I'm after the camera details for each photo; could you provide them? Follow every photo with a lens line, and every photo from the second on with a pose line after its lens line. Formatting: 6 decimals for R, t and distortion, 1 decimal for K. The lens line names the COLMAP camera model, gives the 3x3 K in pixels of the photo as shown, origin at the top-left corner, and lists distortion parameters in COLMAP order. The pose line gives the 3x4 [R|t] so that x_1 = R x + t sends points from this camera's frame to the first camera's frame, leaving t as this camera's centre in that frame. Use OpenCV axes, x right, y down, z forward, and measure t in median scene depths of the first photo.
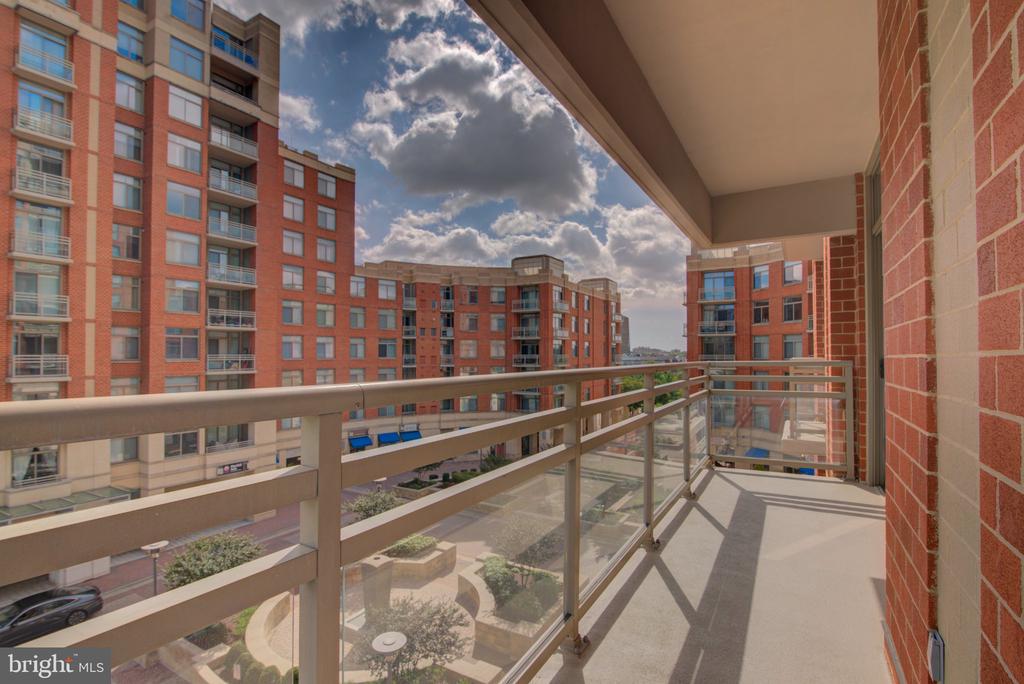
lens RADIAL K [[496.4, 0, 513.7], [0, 496.4, 346.3], [0, 0, 1]] dist [-0.014158, 0.000359]
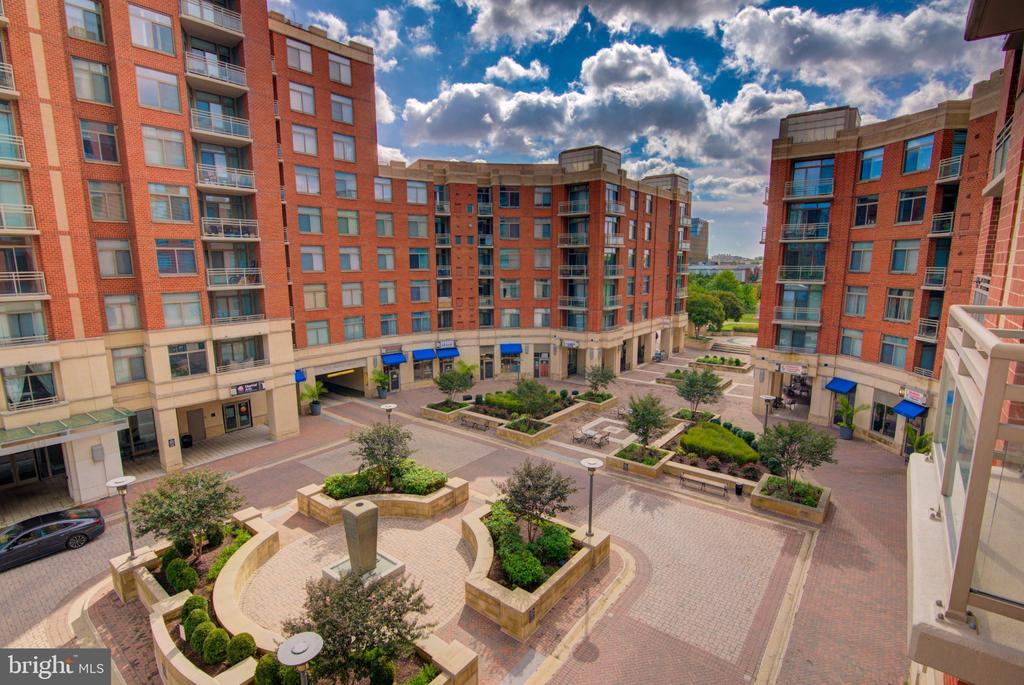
lens RADIAL K [[496.4, 0, 513.7], [0, 496.4, 346.8], [0, 0, 1]] dist [-0.014158, 0.000359]
pose [[0.990120, 0.019652, -0.138836, 0.067474], [0.006156, 0.983083, 0.183056, -0.004119], [0.140085, -0.182102, 0.973250, 0.140861]]
